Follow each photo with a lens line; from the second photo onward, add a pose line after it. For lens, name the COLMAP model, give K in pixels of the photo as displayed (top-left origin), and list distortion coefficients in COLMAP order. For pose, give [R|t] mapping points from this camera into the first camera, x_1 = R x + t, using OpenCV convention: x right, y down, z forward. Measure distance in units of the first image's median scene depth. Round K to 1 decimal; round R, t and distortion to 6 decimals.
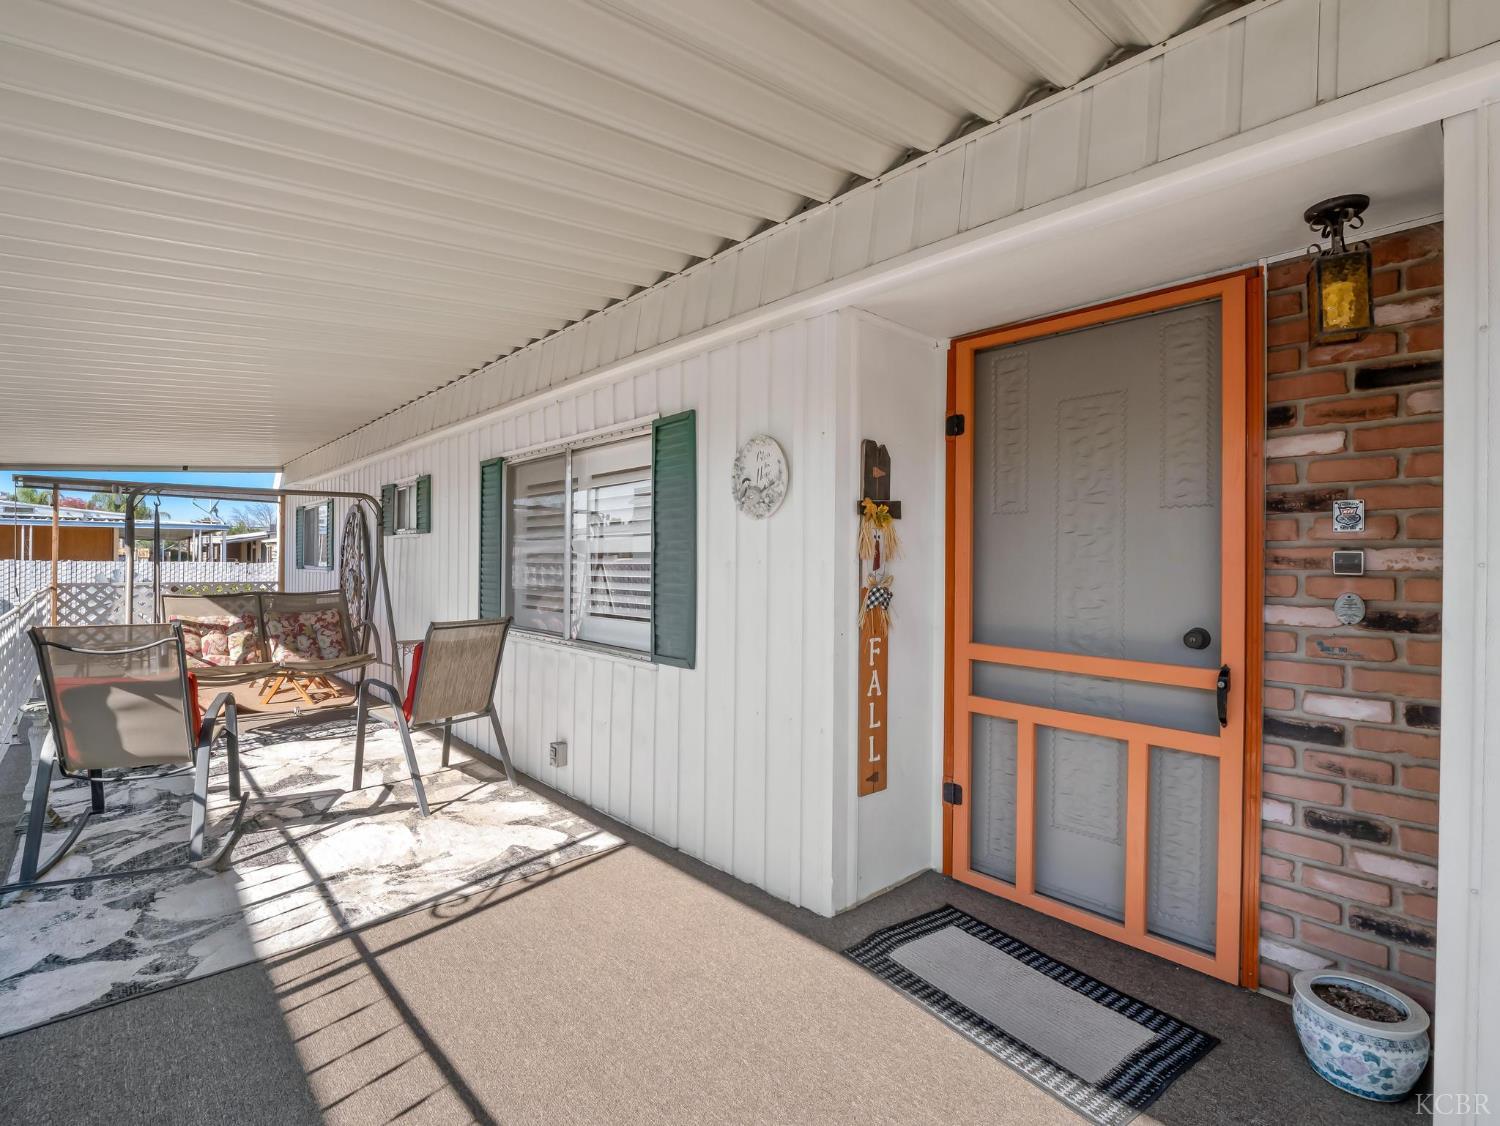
lens RADIAL K [[724.7, 0, 736.2], [0, 724.7, 560.3], [0, 0, 1]] dist [-0.010677, -0.003622]
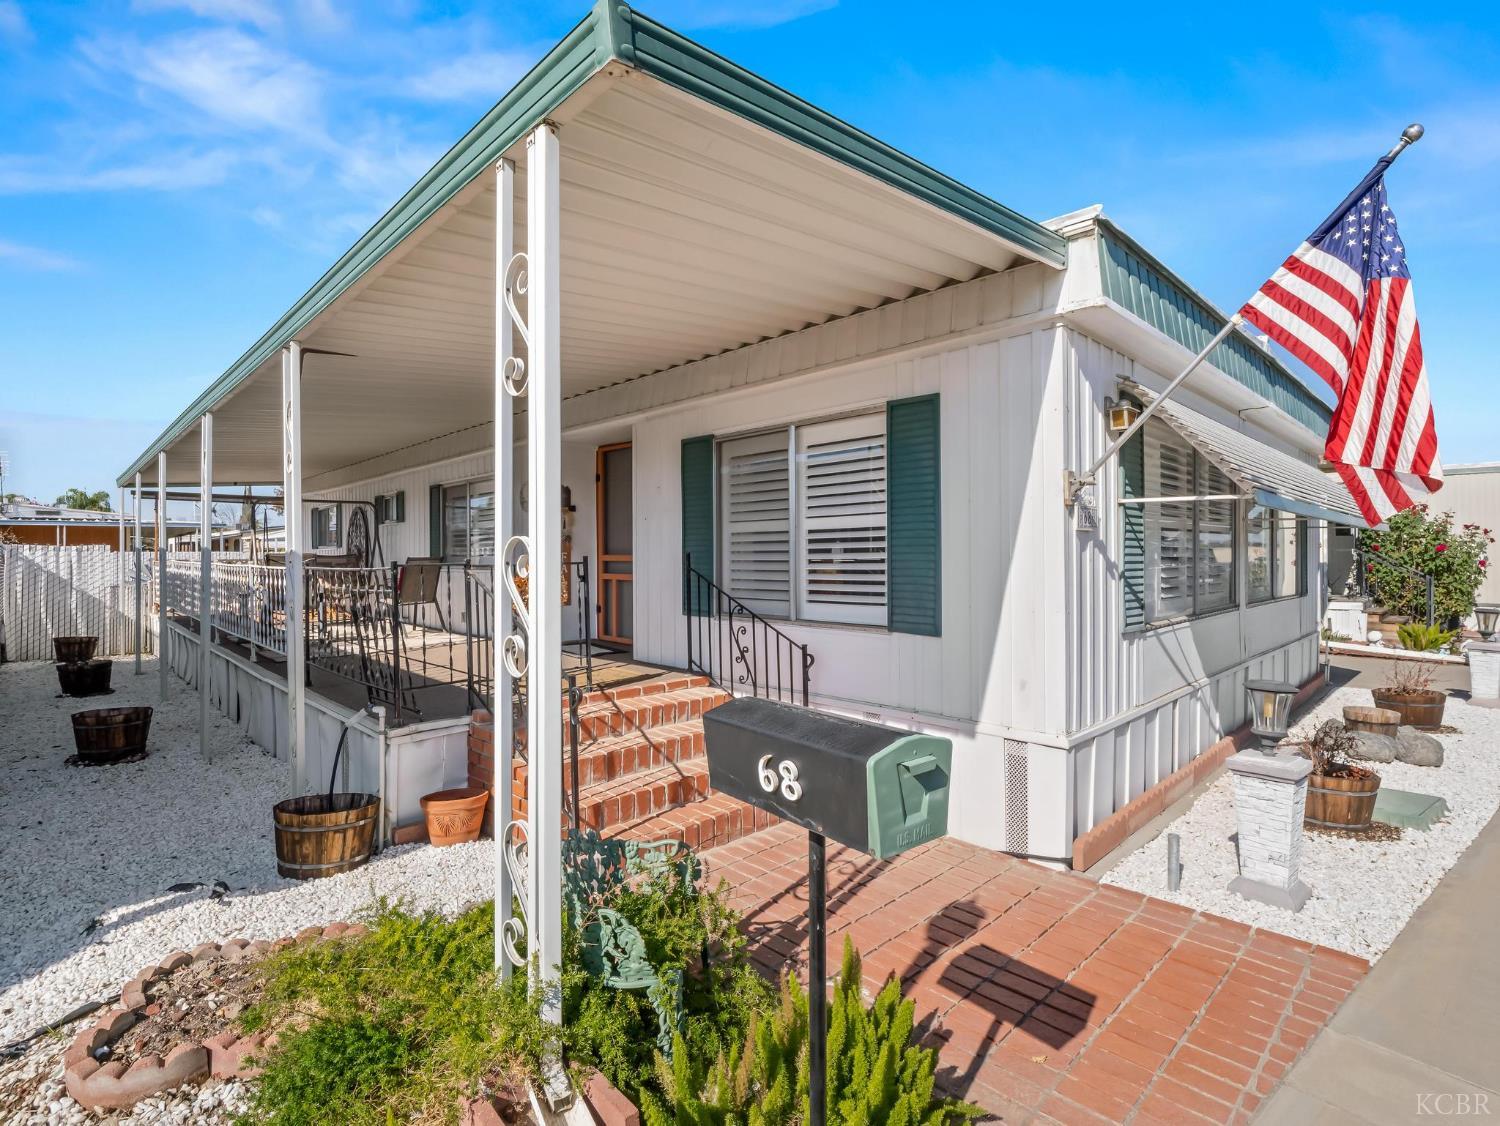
lens RADIAL K [[751.0, 0, 749.2], [0, 751.0, 555.2], [0, 0, 1]] dist [-0.009345, -0.004048]
pose [[0.998766, -0.015959, 0.047031, 0.579037], [0.015940, 0.999873, 0.000783, 0.094075], [-0.047037, -0.000033, 0.998893, -1.509094]]
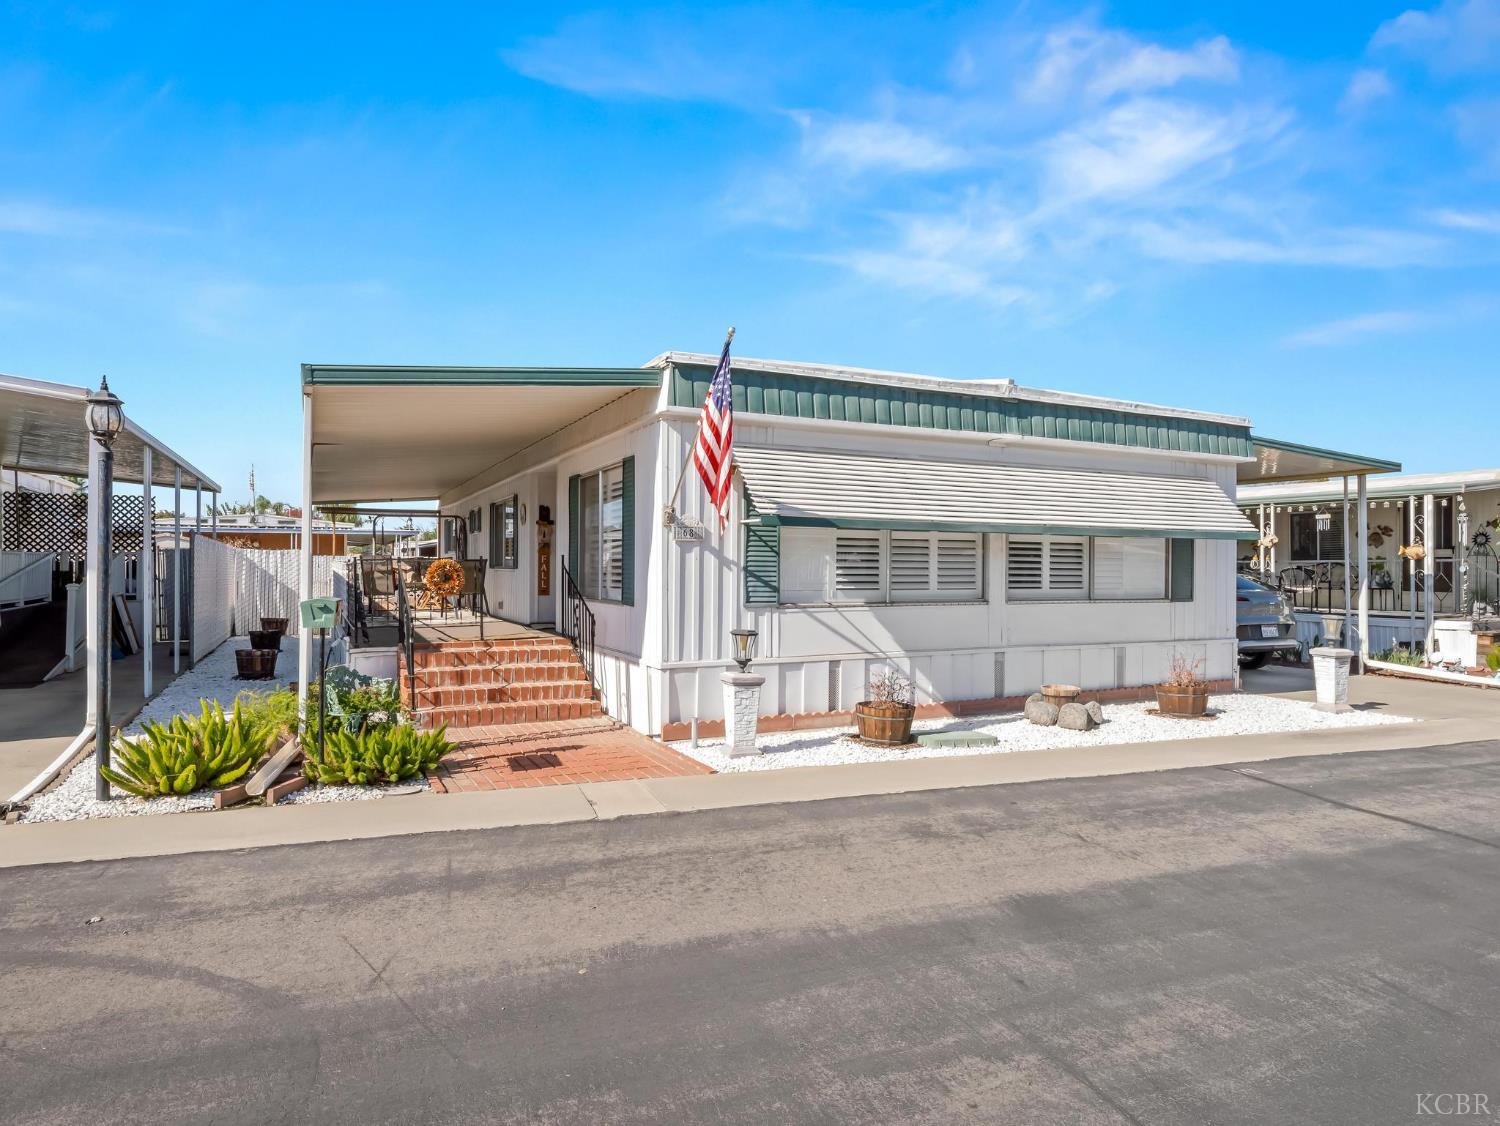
lens RADIAL K [[941.6, 0, 776.9], [0, 941.6, 561.3], [0, 0, 1]] dist [-0.018096, -0.001869]
pose [[0.966270, -0.007383, -0.257425, 1.991985], [0.005116, 0.999942, -0.009476, 0.141260], [0.257480, 0.007839, 0.966252, -2.633555]]
